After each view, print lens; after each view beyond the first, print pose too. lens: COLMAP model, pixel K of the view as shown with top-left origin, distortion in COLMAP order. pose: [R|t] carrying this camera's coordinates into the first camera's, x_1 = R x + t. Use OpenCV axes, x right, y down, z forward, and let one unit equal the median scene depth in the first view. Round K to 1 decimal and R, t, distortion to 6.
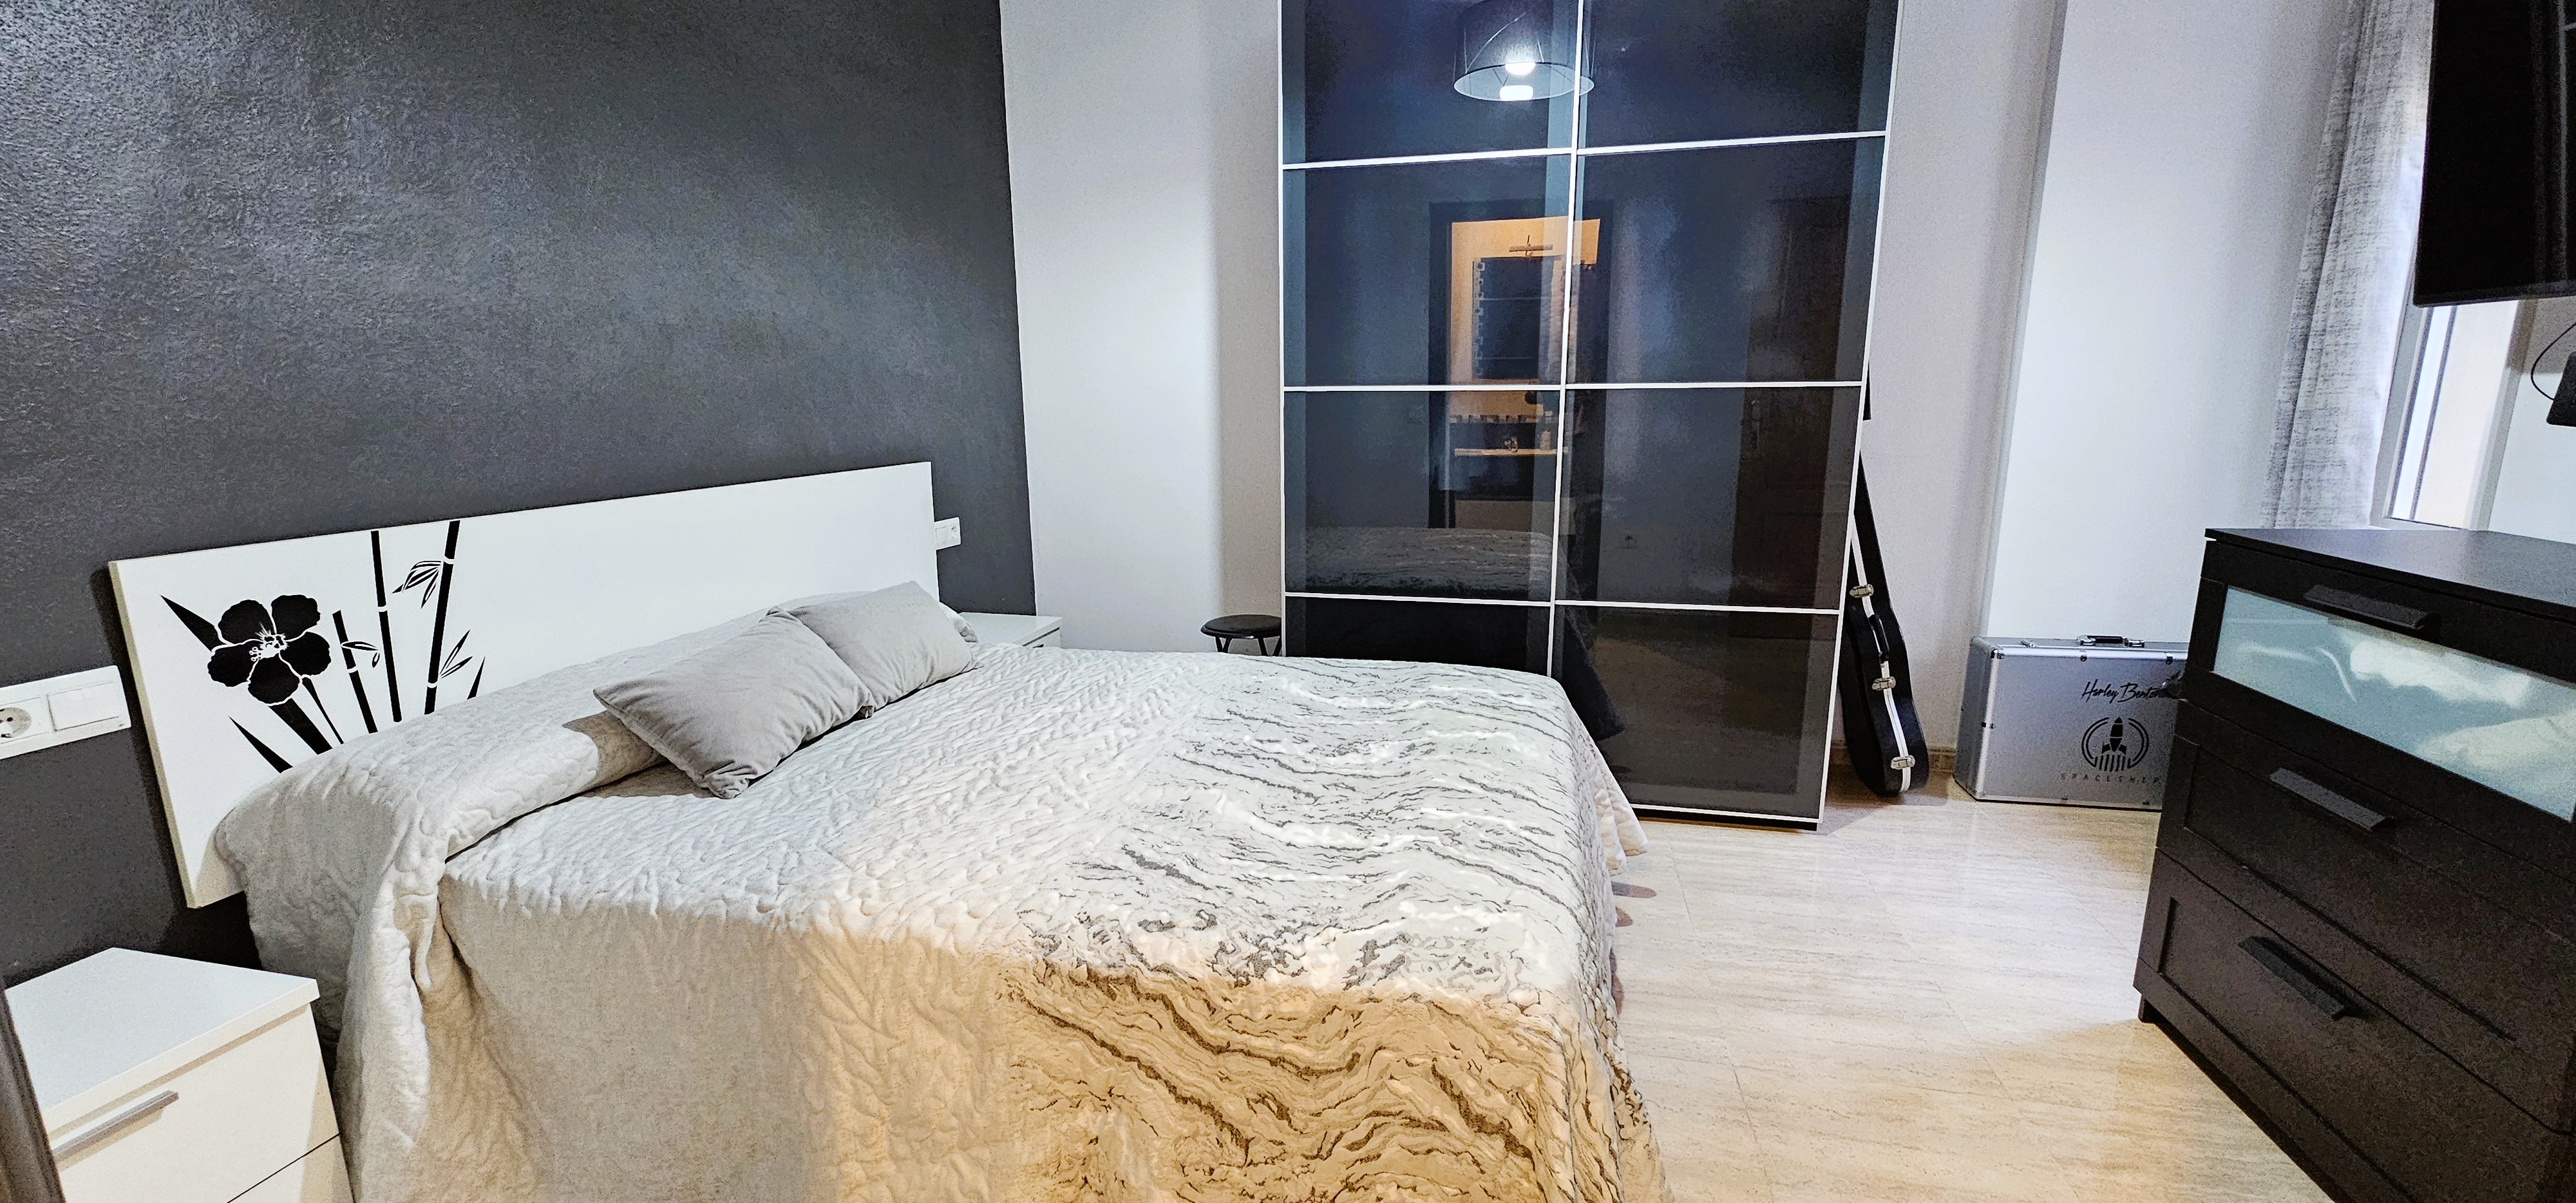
lens RADIAL K [[1055.4, 0, 1288.0], [0, 1055.4, 601.5], [0, 0, 1]] dist [0.002722, 0.000207]
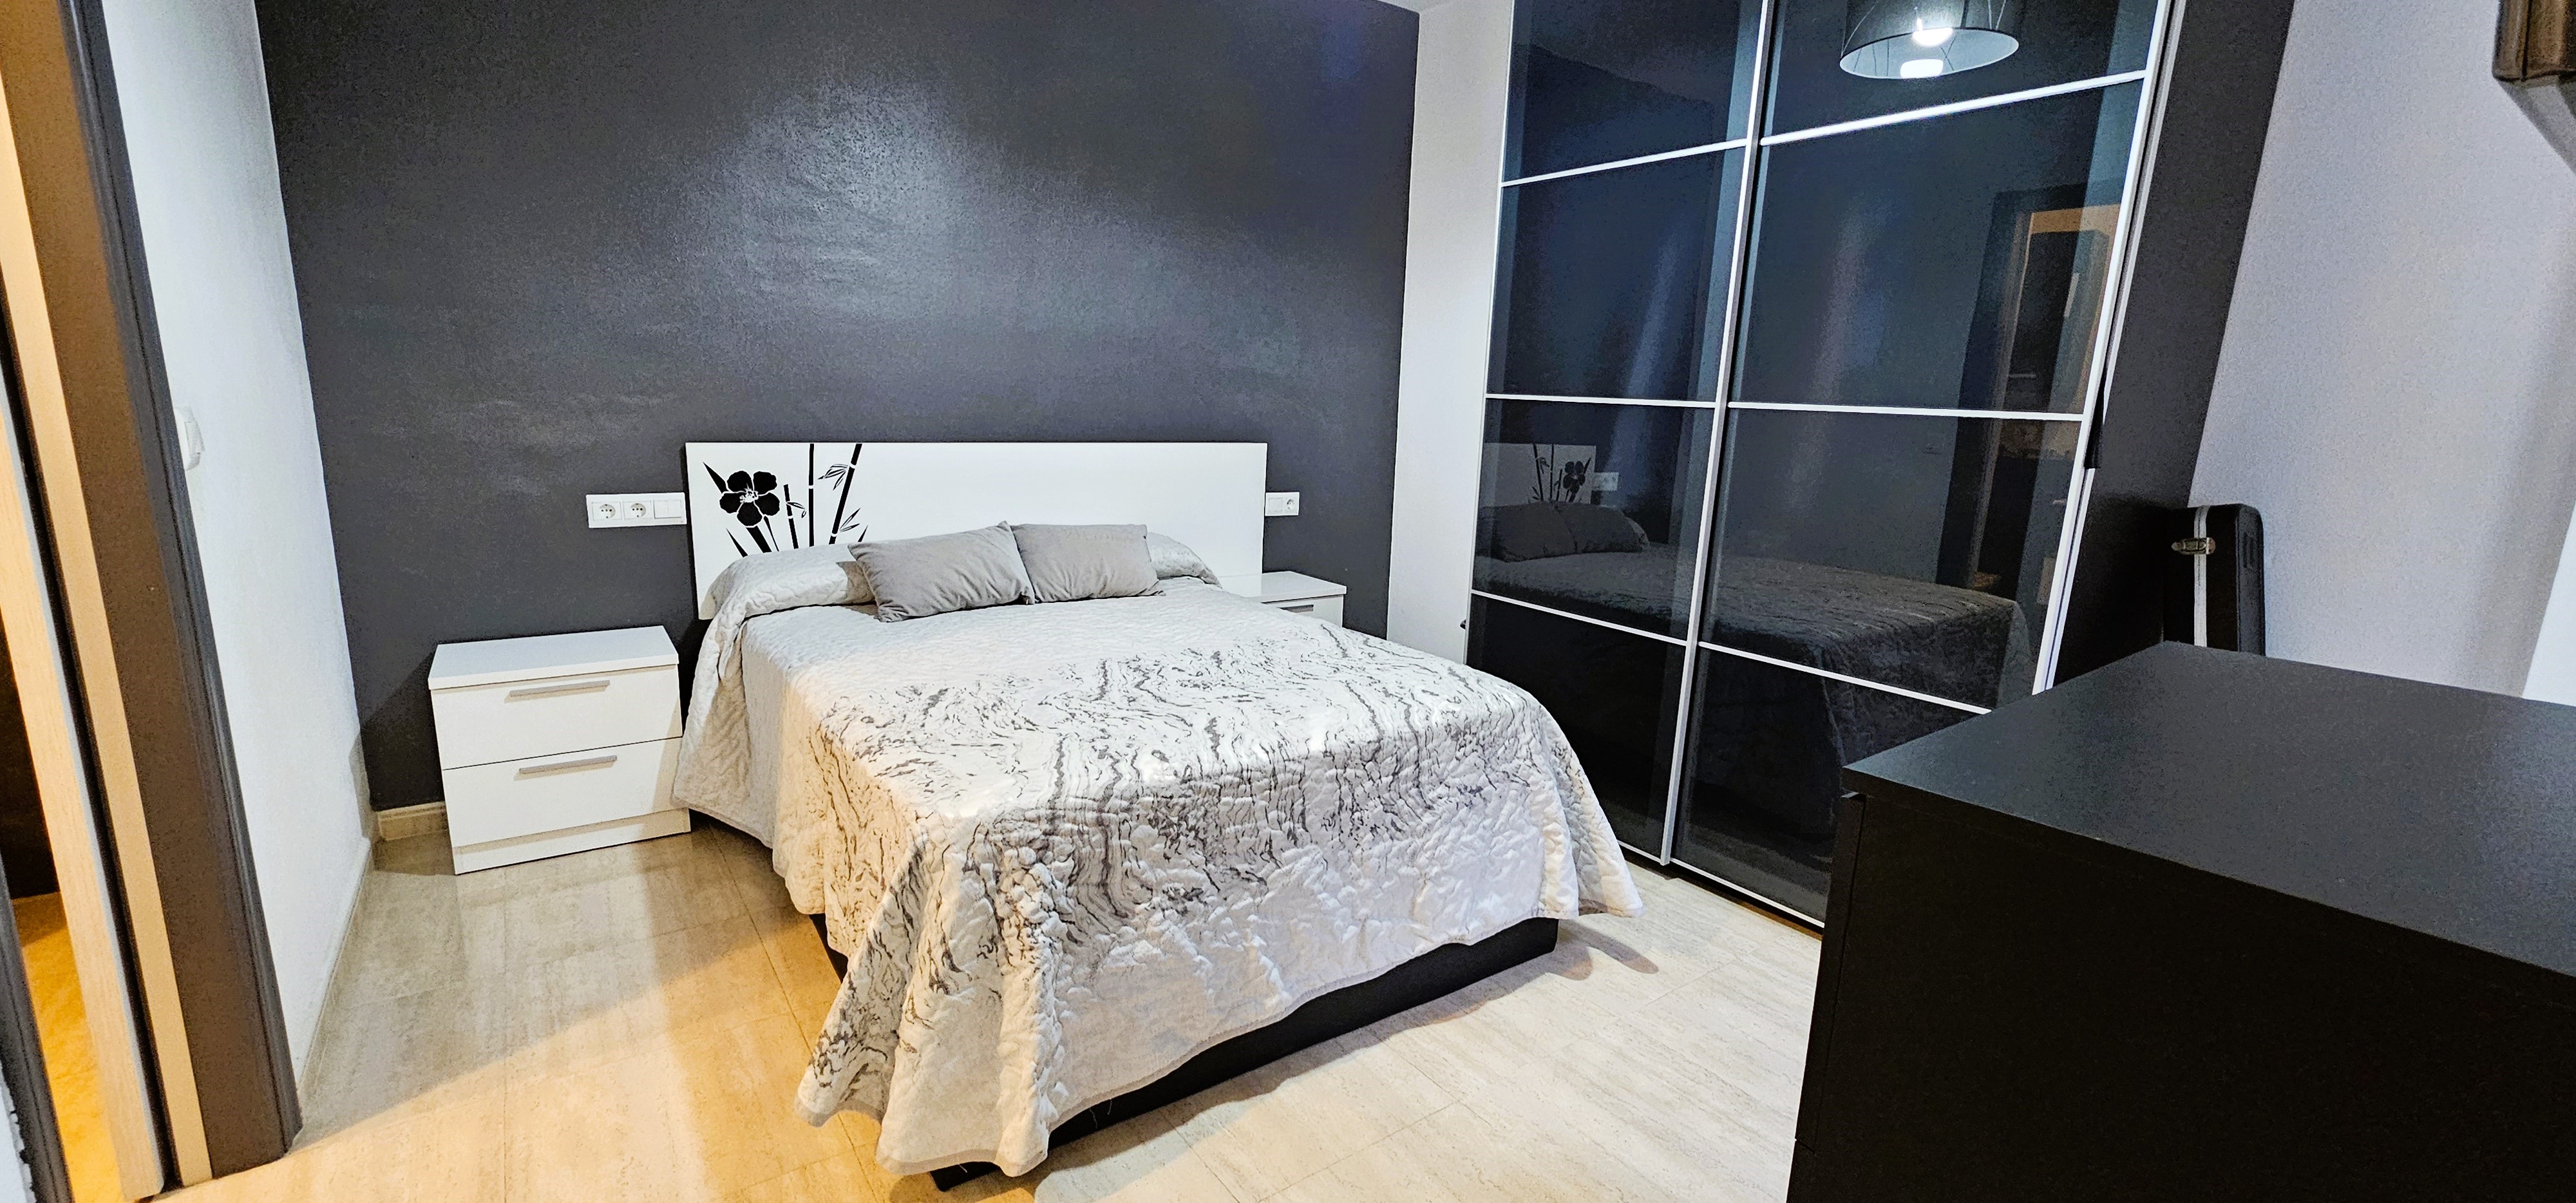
lens RADIAL K [[1055.4, 0, 1288.0], [0, 1055.4, 601.5], [0, 0, 1]] dist [0.002722, 0.000207]
pose [[0.753781, 0.166050, -0.635800, 0.954893], [-0.172698, 0.983594, 0.052138, -0.036264], [0.634026, 0.070501, 0.770091, 0.142350]]
